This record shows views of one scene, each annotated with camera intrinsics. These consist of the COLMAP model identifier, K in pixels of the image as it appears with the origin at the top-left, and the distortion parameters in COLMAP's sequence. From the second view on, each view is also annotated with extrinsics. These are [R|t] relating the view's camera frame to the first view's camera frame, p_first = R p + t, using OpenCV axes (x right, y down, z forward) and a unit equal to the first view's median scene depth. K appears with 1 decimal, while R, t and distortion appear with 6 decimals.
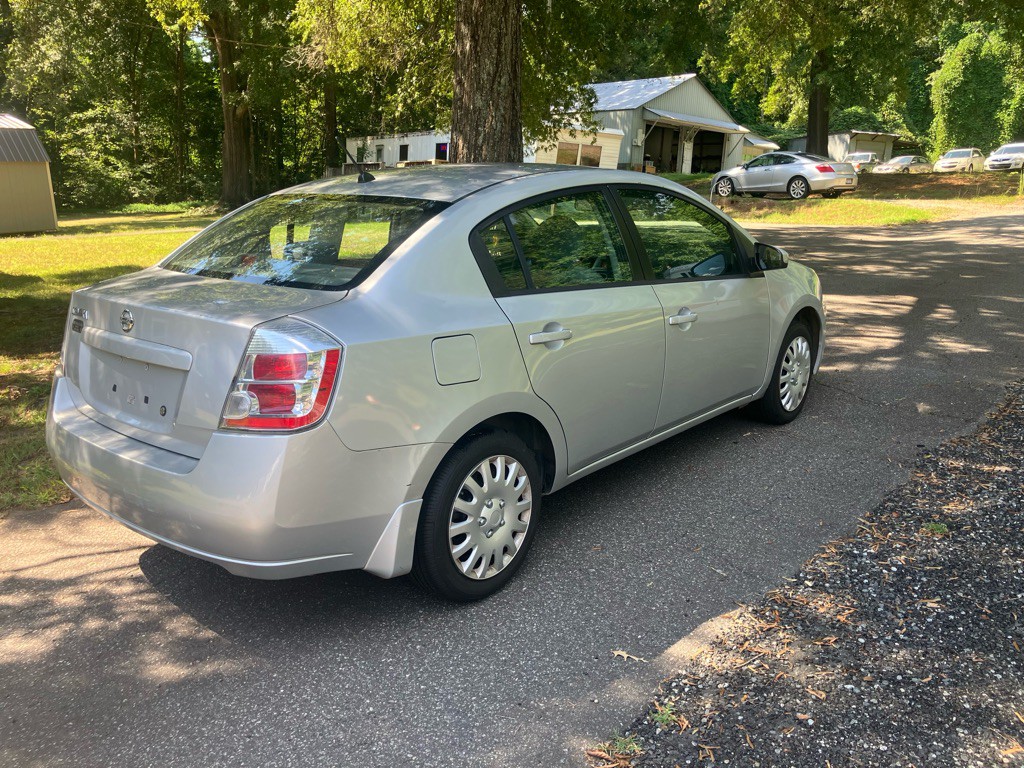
lens RADIAL K [[842.2, 0, 512.0], [0, 842.2, 384.0], [0, 0, 1]] dist [0.016433, -0.014187]
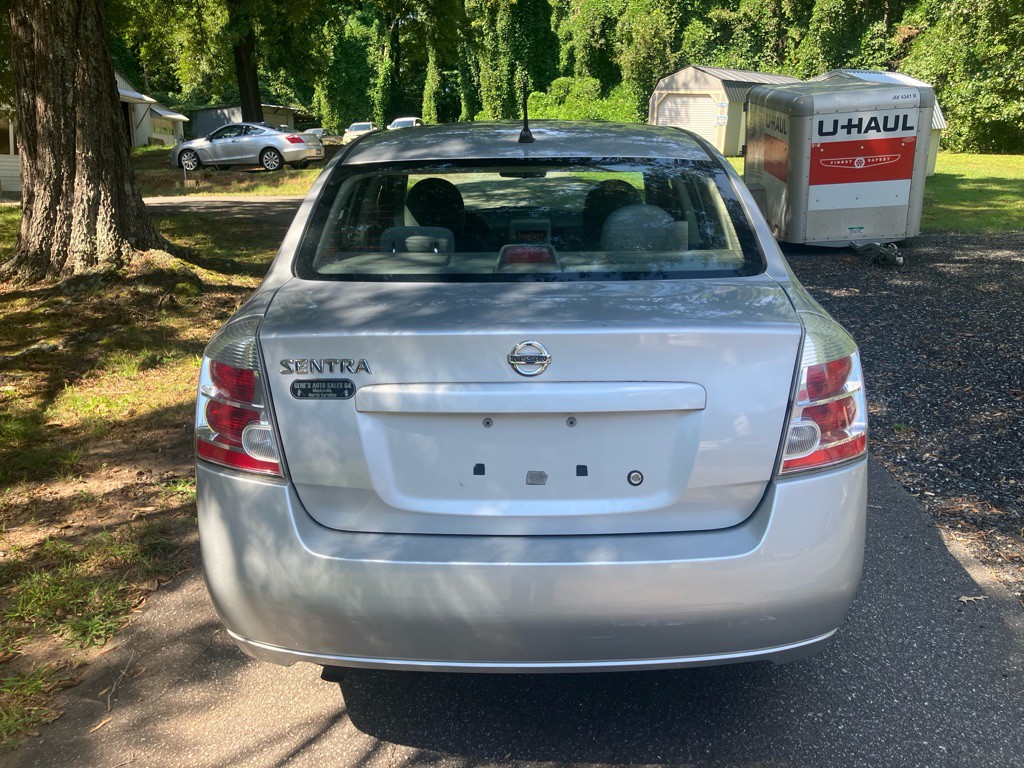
lens RADIAL K [[842.2, 0, 512.0], [0, 842.2, 384.0], [0, 0, 1]] dist [0.016433, -0.014187]
pose [[0.779609, -0.179810, 0.599899, -0.077005], [0.162065, 0.983191, 0.084081, -0.010096], [-0.604934, 0.031673, 0.795646, 0.046220]]
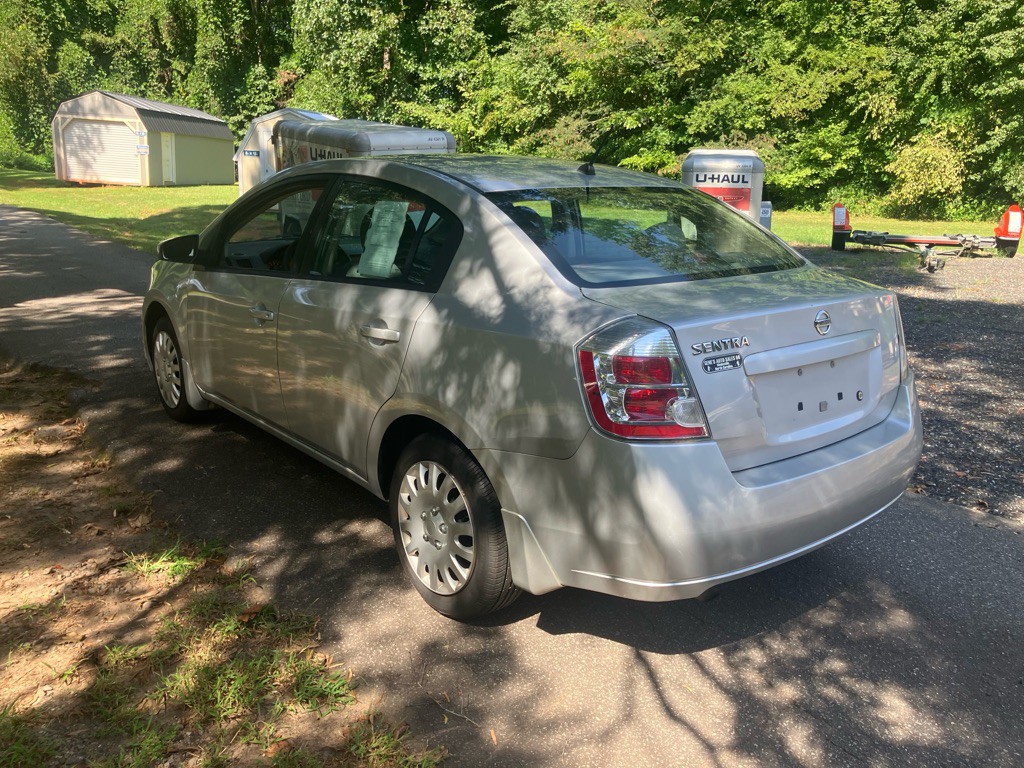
lens RADIAL K [[842.2, 0, 512.0], [0, 842.2, 384.0], [0, 0, 1]] dist [0.016433, -0.014187]
pose [[0.201178, -0.232443, 0.951576, -0.128452], [0.226724, 0.956108, 0.185617, -0.023495], [-0.952955, 0.178403, 0.245048, 0.101079]]
